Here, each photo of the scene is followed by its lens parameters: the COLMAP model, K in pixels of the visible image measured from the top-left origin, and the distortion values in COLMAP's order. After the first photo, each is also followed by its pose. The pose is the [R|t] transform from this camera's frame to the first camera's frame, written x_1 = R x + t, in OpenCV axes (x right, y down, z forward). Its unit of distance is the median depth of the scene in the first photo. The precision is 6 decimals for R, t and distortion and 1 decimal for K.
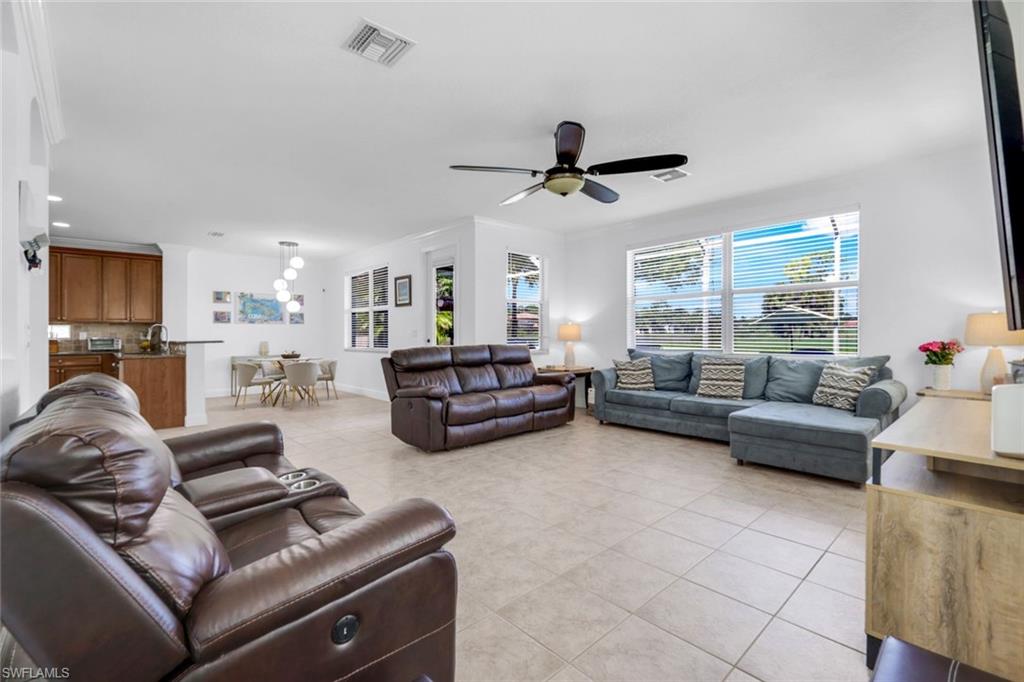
lens RADIAL K [[448.9, 0, 518.9], [0, 448.9, 331.3], [0, 0, 1]] dist [0.012312, -0.001301]
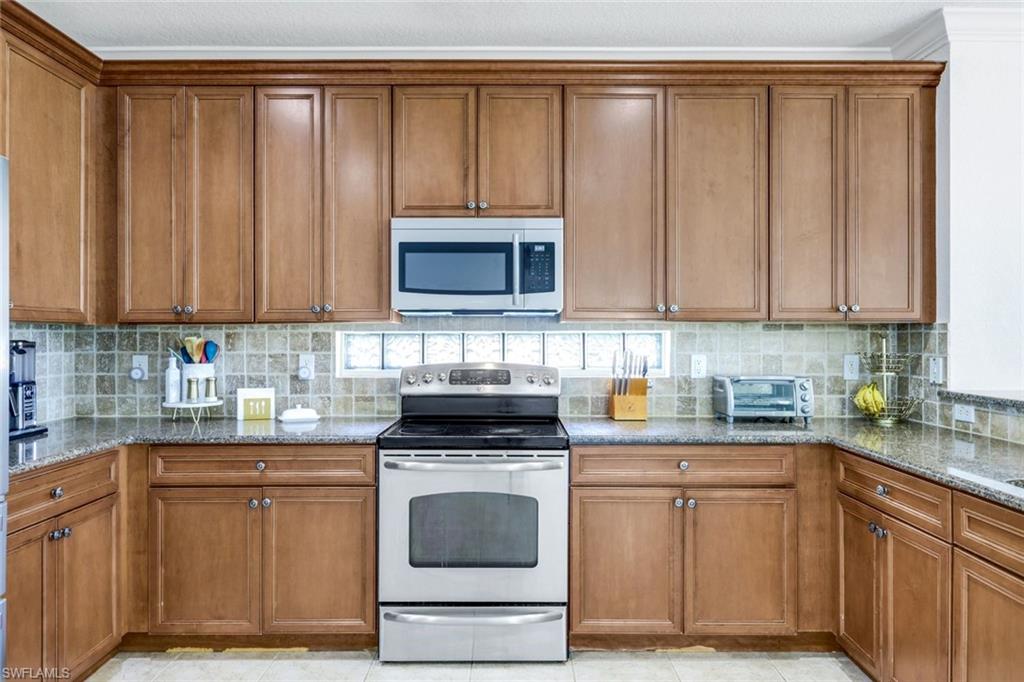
lens RADIAL K [[694.3, 0, 509.8], [0, 694.3, 328.0], [0, 0, 1]] dist [0.001212, 0.004143]
pose [[0.725279, -0.000085, -0.688456, -0.742509], [-0.001423, 0.999998, -0.001622, -0.014696], [0.688454, 0.002156, 0.725277, 0.580112]]
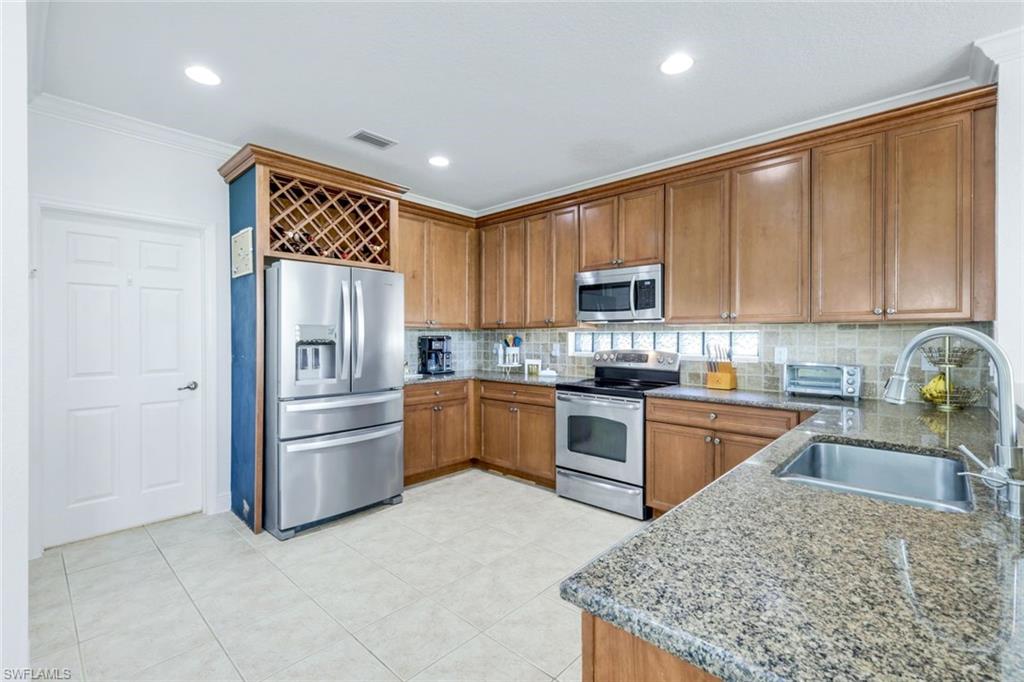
lens RADIAL K [[448.9, 0, 509.9], [0, 448.9, 333.7], [0, 0, 1]] dist [0.012312, -0.001301]
pose [[0.067130, 0.001711, -0.997743, -0.560380], [0.003492, 0.999992, 0.001950, -0.012247], [0.997738, -0.003615, 0.067124, 0.723750]]
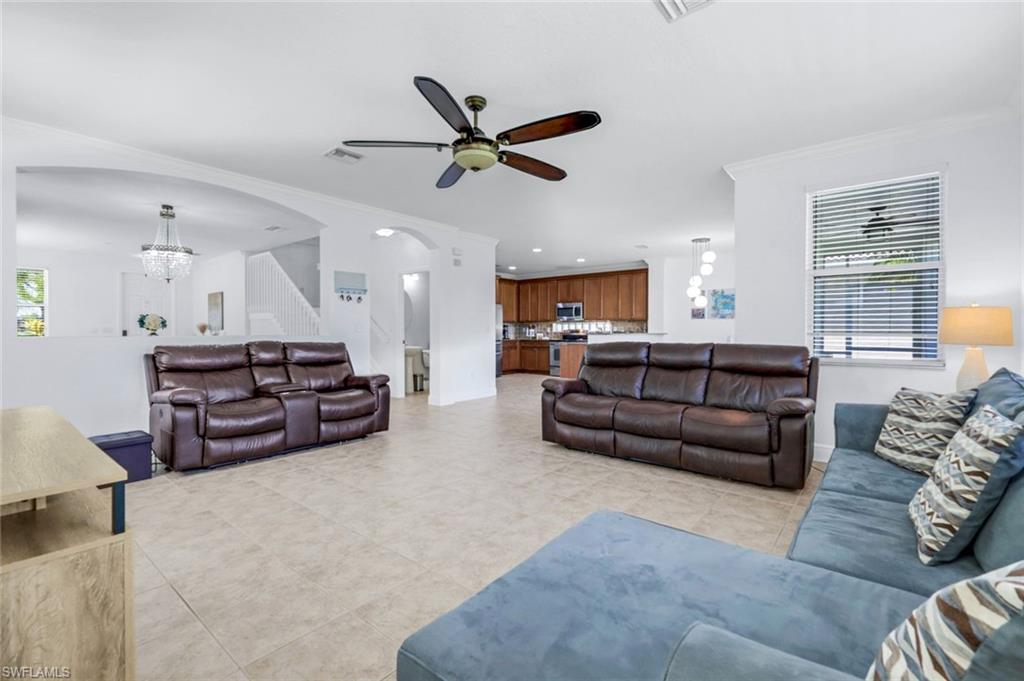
lens RADIAL K [[448.9, 0, 506.6], [0, 448.9, 334.8], [0, 0, 1]] dist [0.012312, -0.001301]
pose [[0.131139, 0.015402, -0.991244, 0.476613], [0.003703, 0.999865, 0.016026, 0.002363], [0.991357, -0.005772, 0.131064, 0.452228]]
